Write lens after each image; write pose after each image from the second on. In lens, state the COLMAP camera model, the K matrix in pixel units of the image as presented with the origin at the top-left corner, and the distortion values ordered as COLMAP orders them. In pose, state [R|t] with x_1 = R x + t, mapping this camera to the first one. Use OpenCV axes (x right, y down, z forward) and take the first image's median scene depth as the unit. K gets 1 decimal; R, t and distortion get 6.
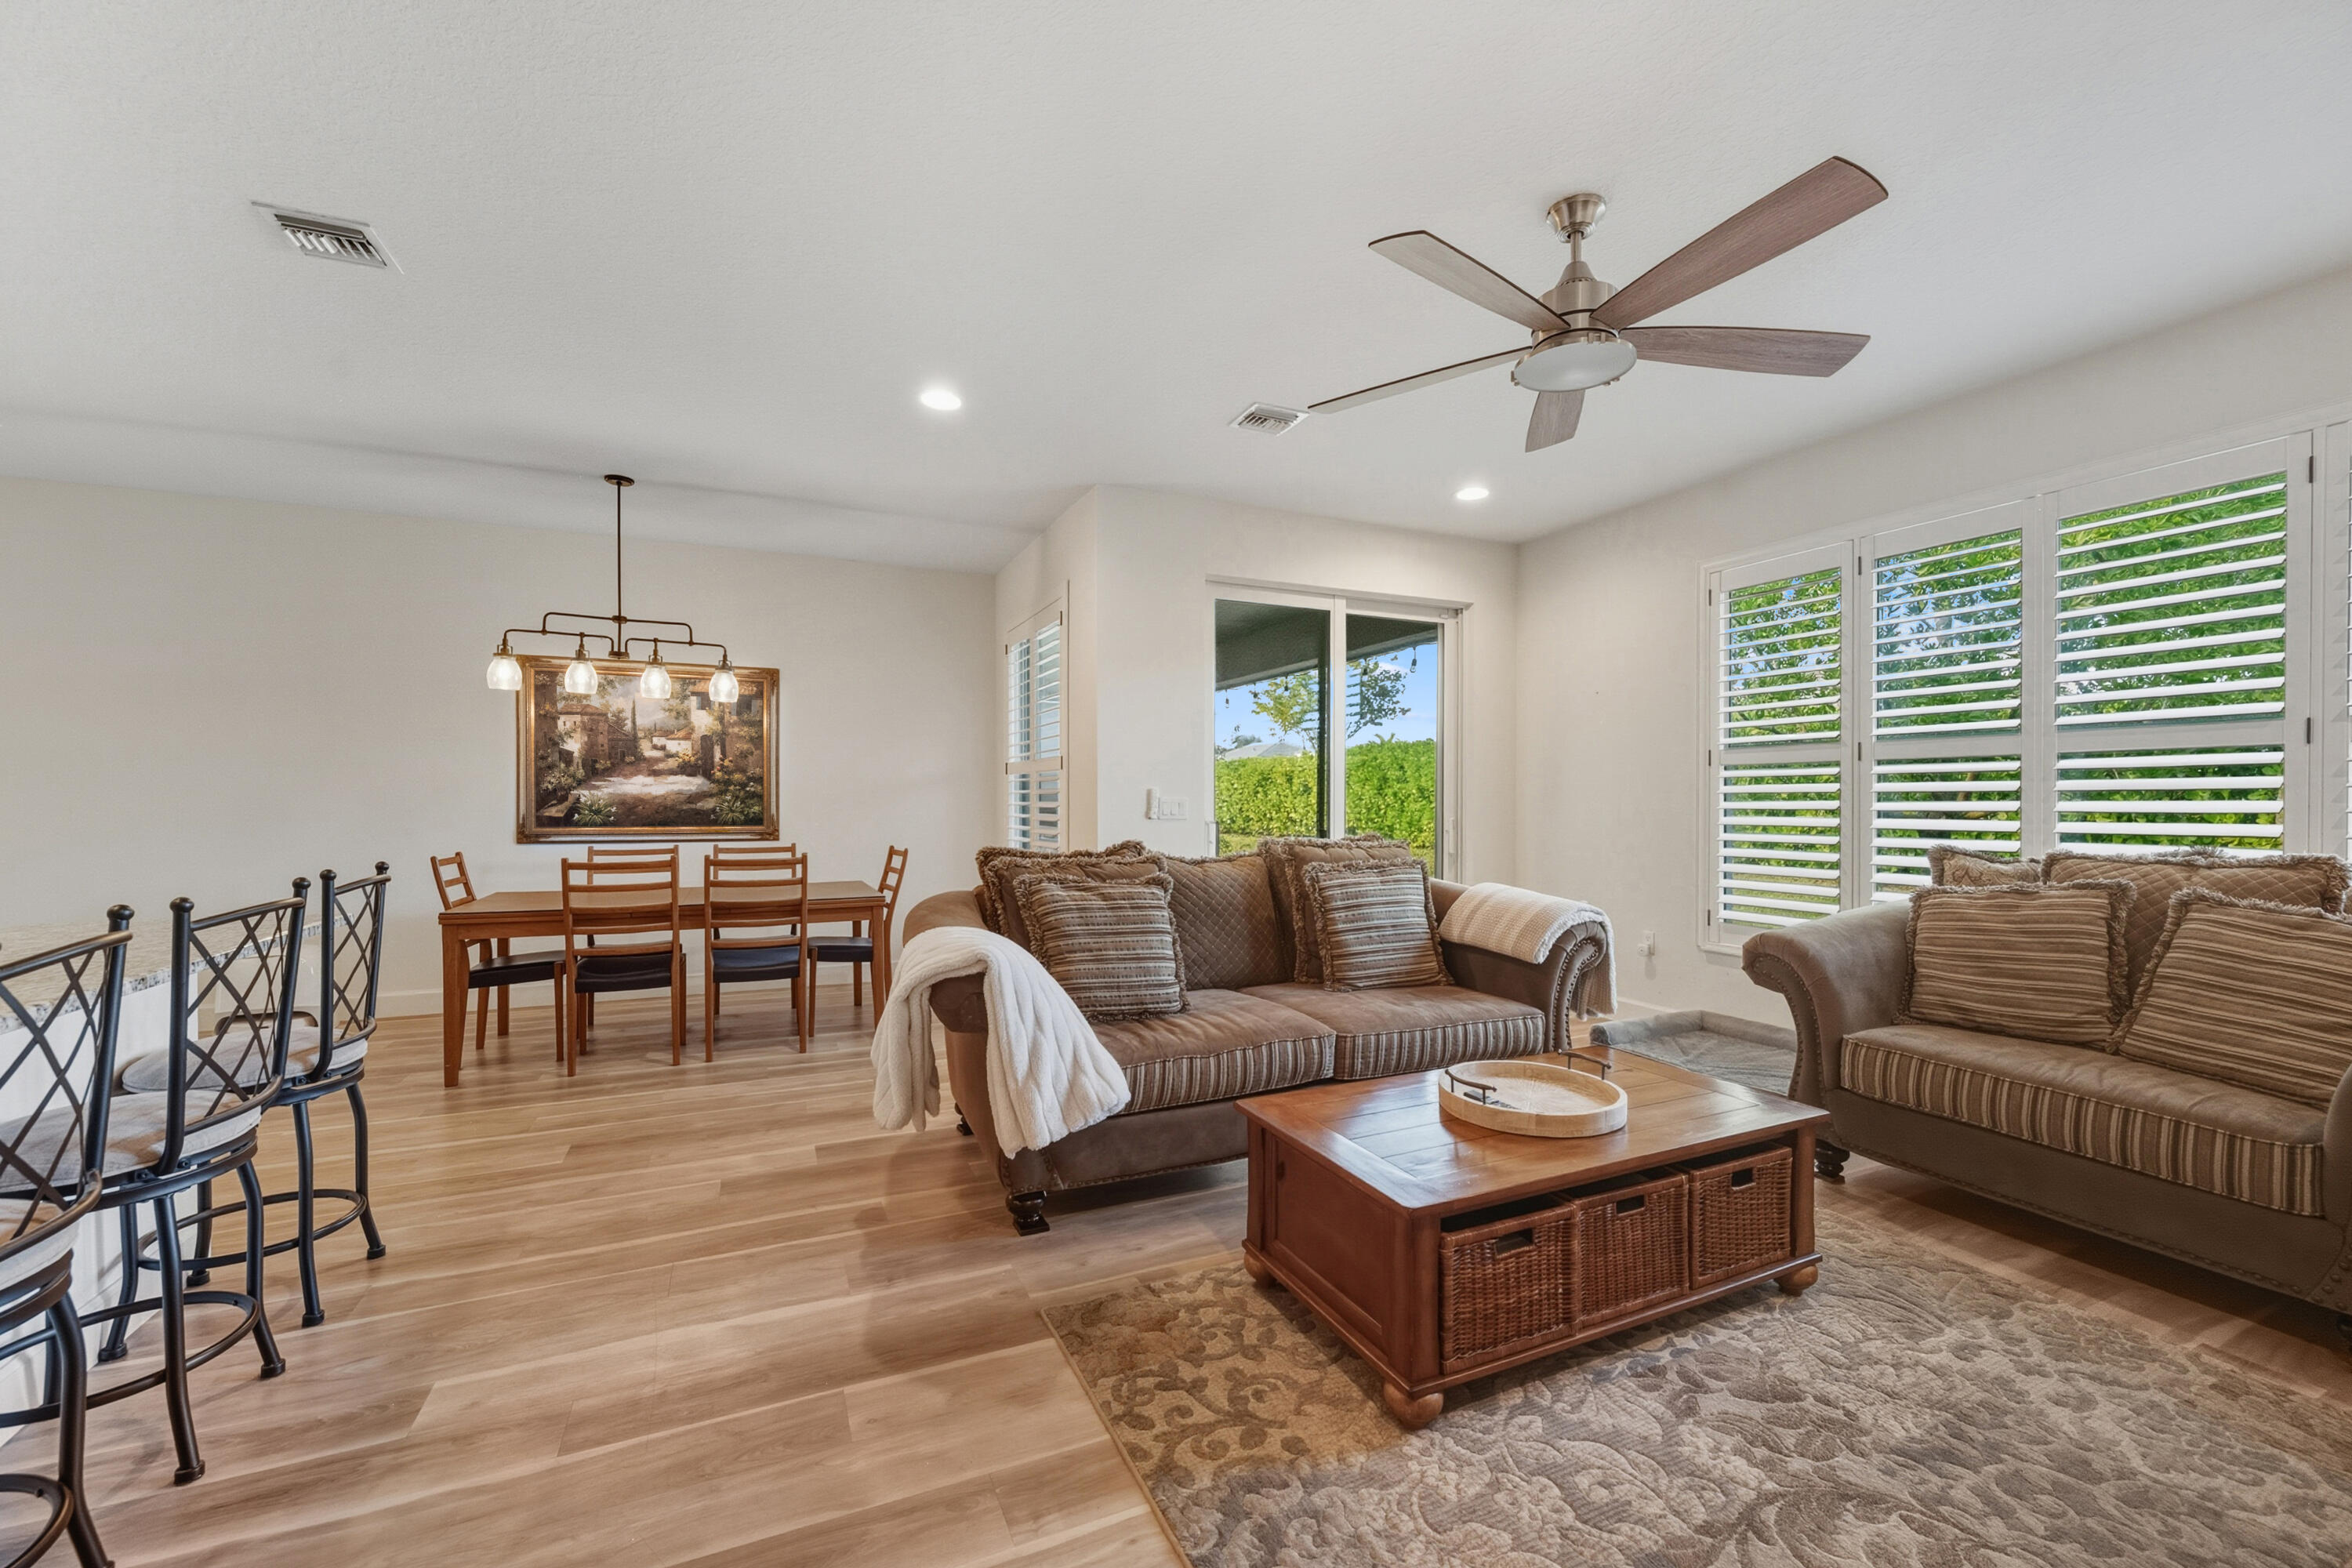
lens RADIAL K [[925.7, 0, 1179.9], [0, 925.7, 809.2], [0, 0, 1]] dist [-0.006446, 0.000423]
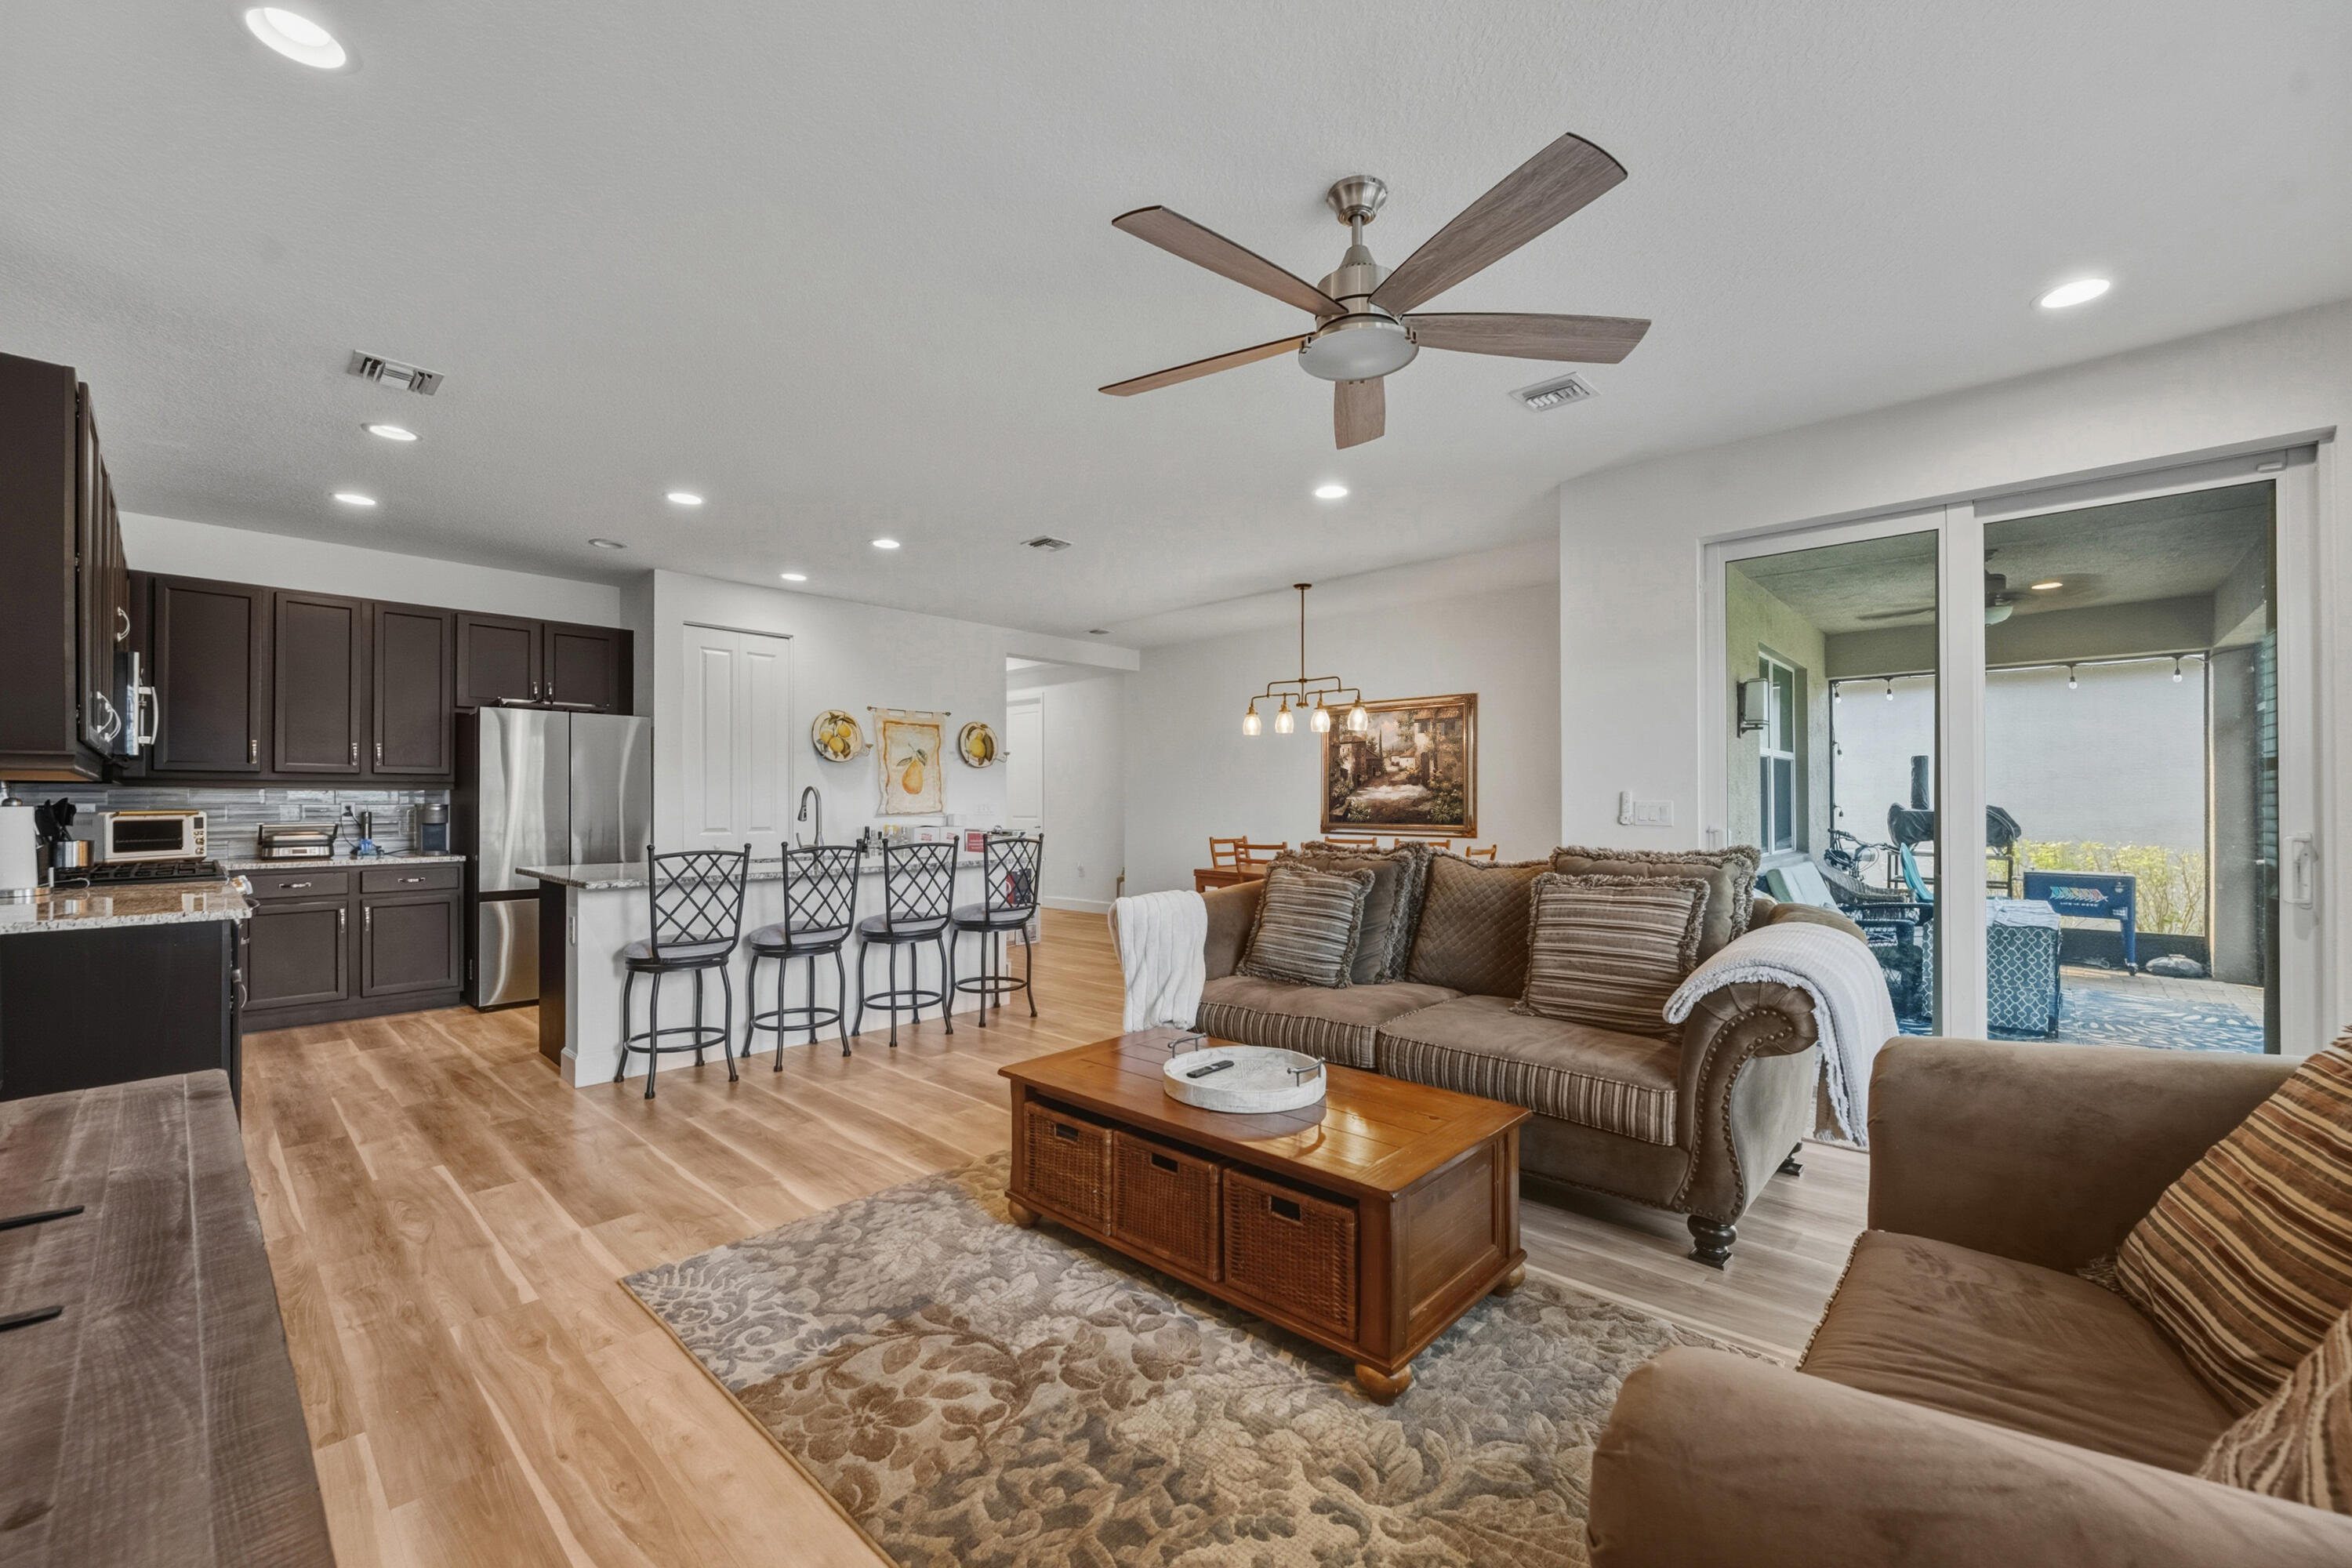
lens RADIAL K [[925.7, 0, 1173.8], [0, 925.7, 794.6], [0, 0, 1]] dist [-0.006446, 0.000423]
pose [[0.386623, -0.009399, -0.922190, 1.242977], [-0.008592, 0.999868, -0.013793, -0.005101], [0.922198, 0.013256, 0.386491, 0.459089]]
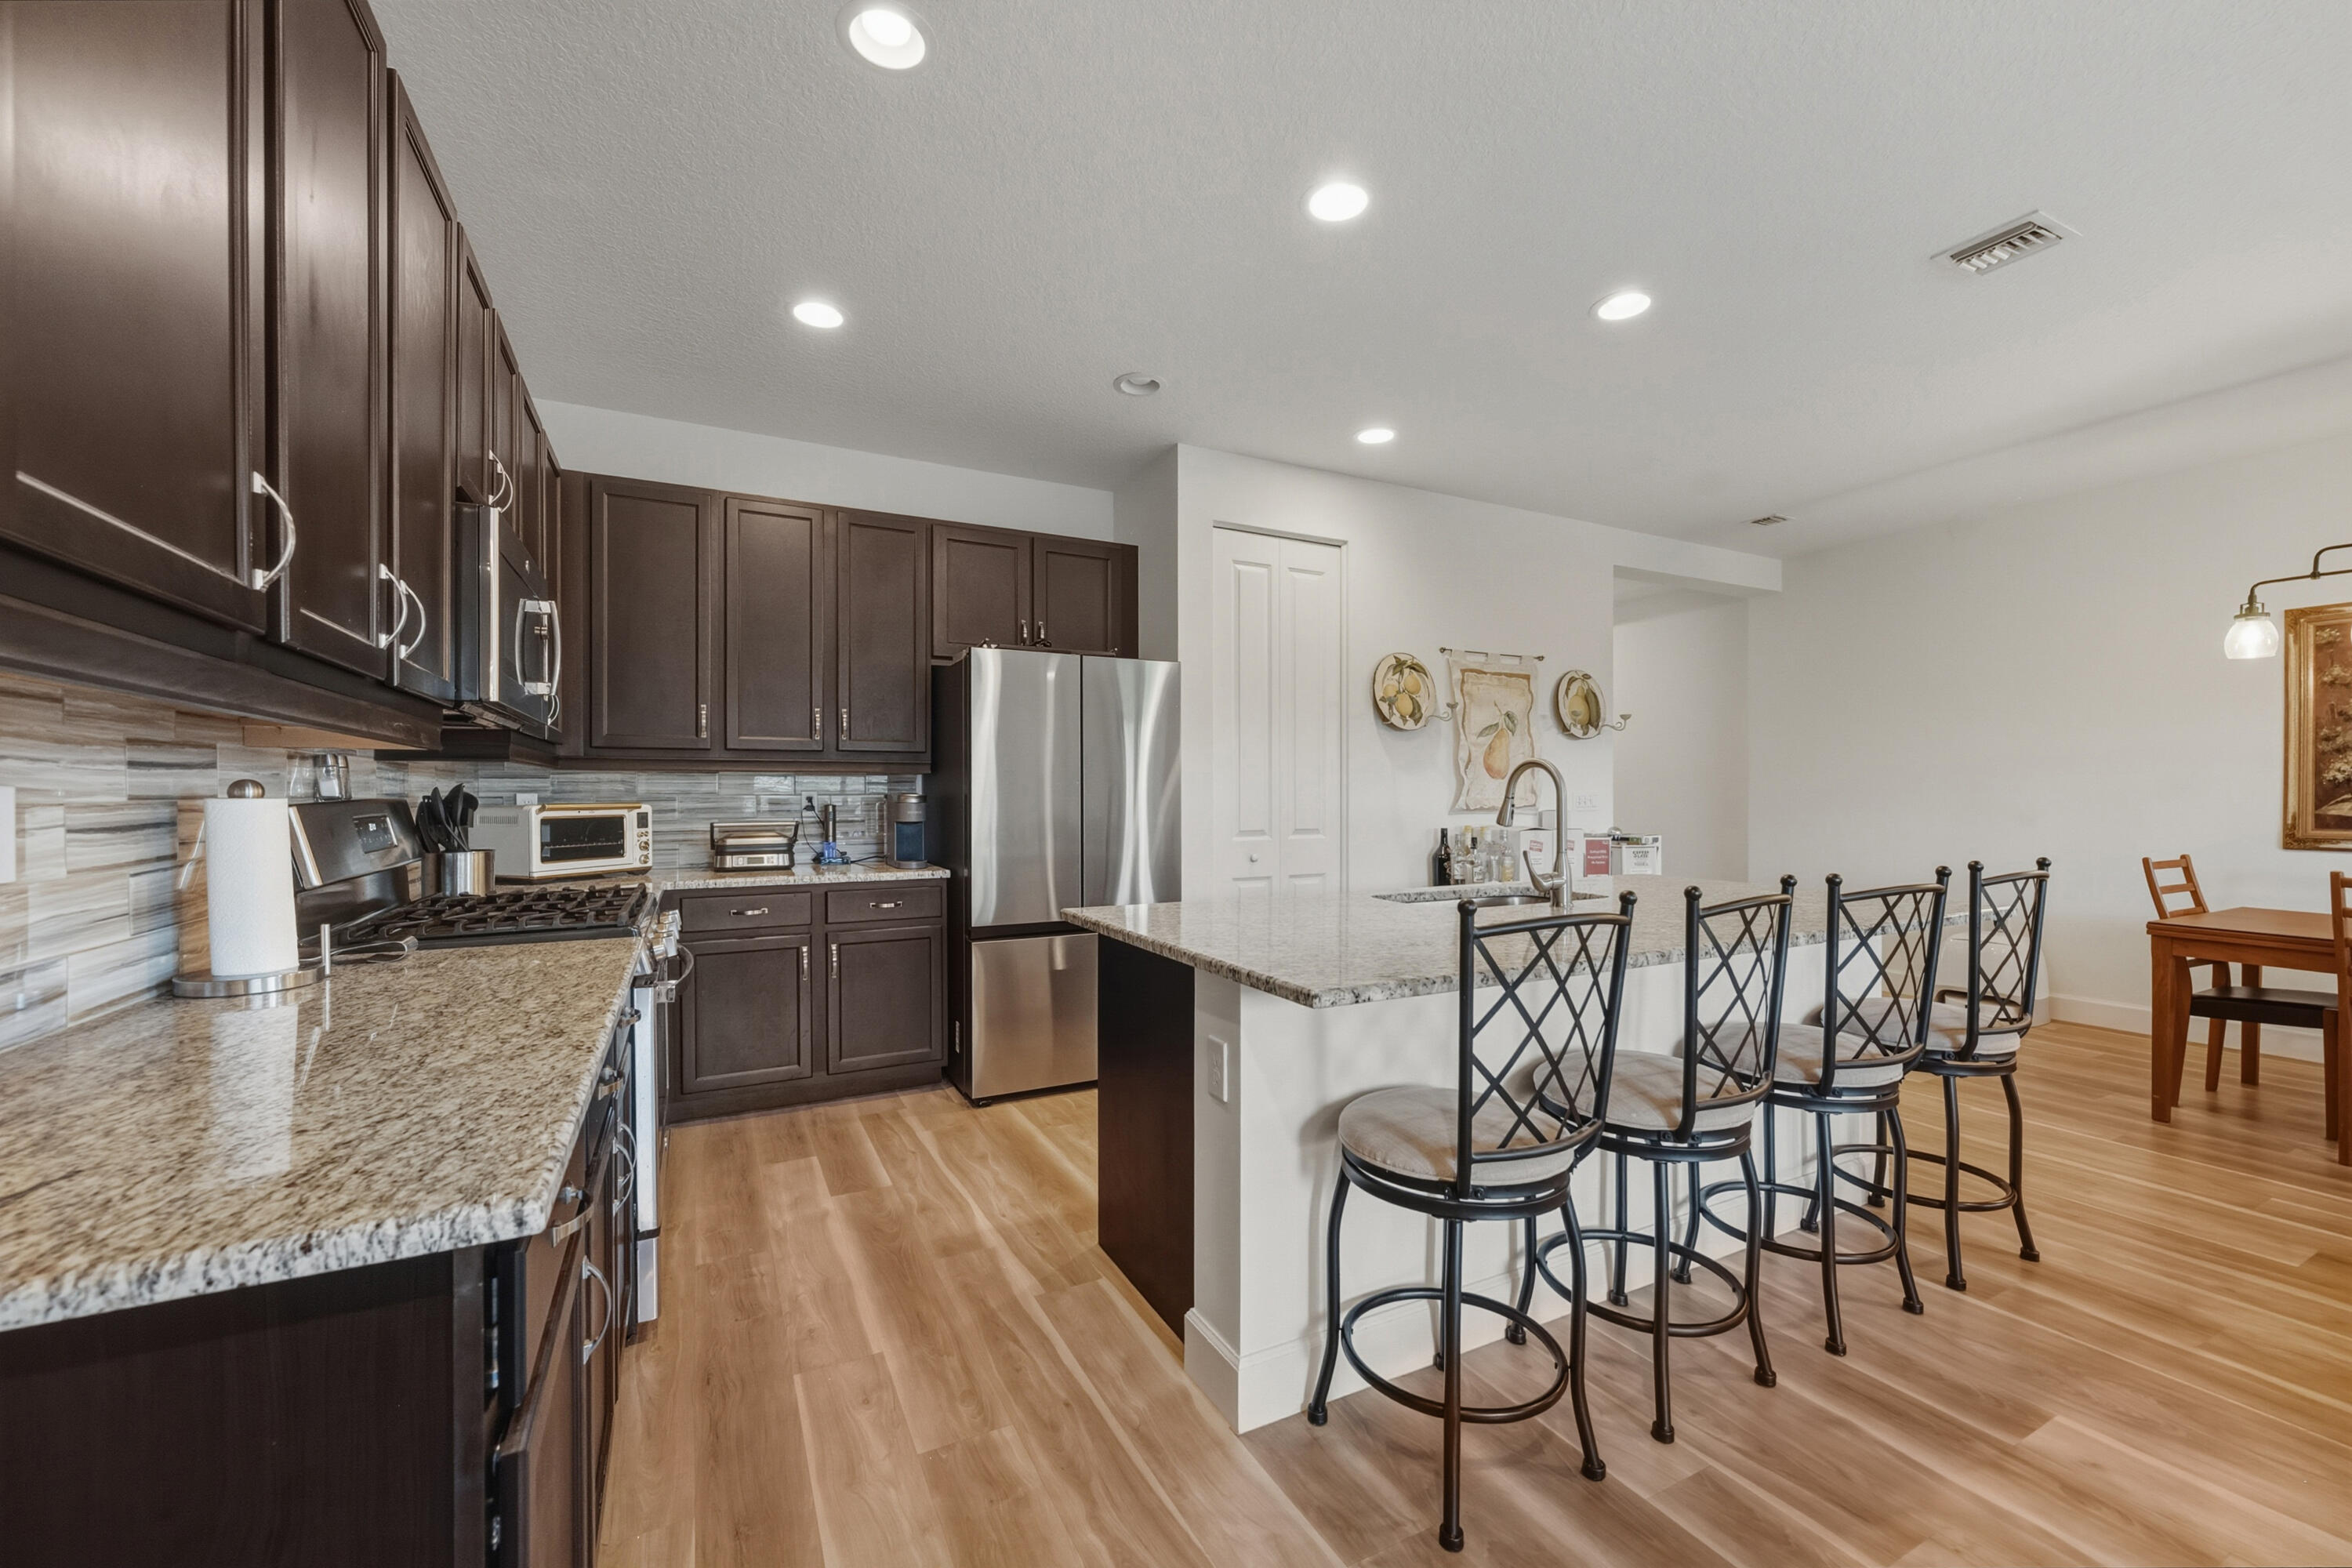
lens RADIAL K [[925.7, 0, 1176.1], [0, 925.7, 796.3], [0, 0, 1]] dist [-0.006446, 0.000423]
pose [[0.049682, 0.001869, -0.998763, 0.060187], [-0.009512, 0.999954, 0.001398, -0.000088], [0.998720, 0.009431, 0.049698, 0.037073]]
